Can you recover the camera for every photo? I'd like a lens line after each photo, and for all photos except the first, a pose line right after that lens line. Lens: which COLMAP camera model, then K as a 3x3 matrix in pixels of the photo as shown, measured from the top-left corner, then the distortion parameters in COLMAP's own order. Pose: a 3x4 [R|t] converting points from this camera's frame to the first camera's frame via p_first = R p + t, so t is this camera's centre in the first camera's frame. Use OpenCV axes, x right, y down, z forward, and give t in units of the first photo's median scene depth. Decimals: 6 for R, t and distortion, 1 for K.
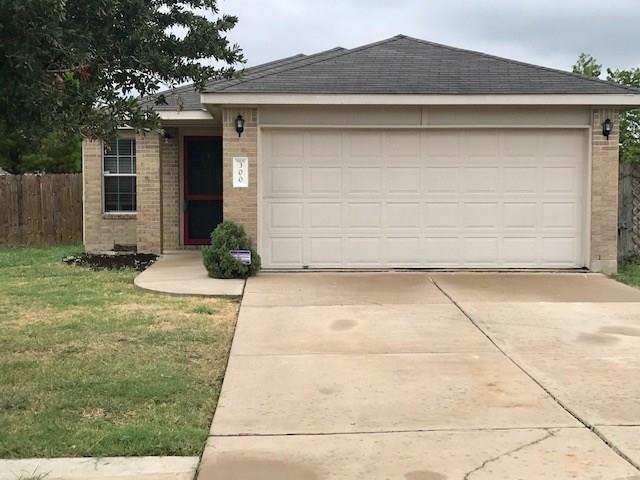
lens RADIAL K [[1001.2, 0, 319.3], [0, 1001.2, 246.3], [0, 0, 1]] dist [0.124270, 0.000000]
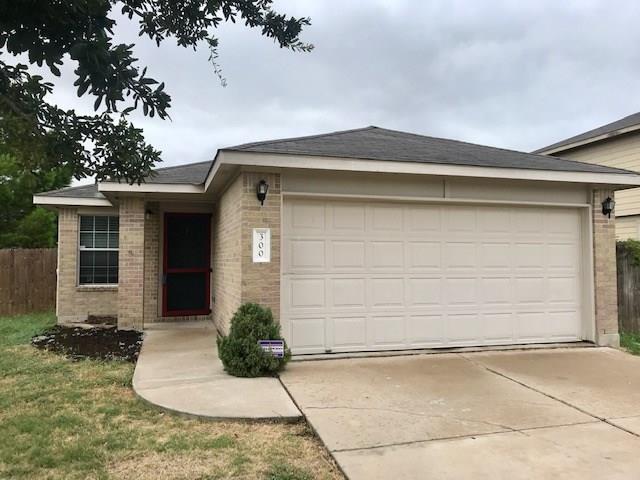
lens RADIAL K [[525.8, 0, 316.1], [0, 525.8, 235.8], [0, 0, 1]] dist [0.020918, -0.014318]
pose [[0.971912, 0.011801, 0.235048, -0.137449], [0.012124, 0.994905, -0.100082, -0.035598], [-0.235031, 0.100121, 0.966818, 0.542574]]
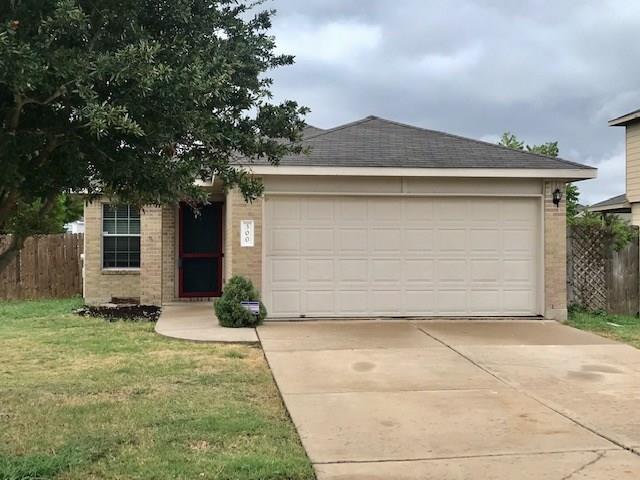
lens RADIAL K [[894.2, 0, 320.5], [0, 894.2, 242.6], [0, 0, 1]] dist [0.071934, 0.000000]
pose [[0.995423, 0.000784, 0.095559, -0.091507], [0.005170, 0.998060, -0.062040, 0.000217], [-0.095422, 0.062250, 0.993489, -0.015947]]
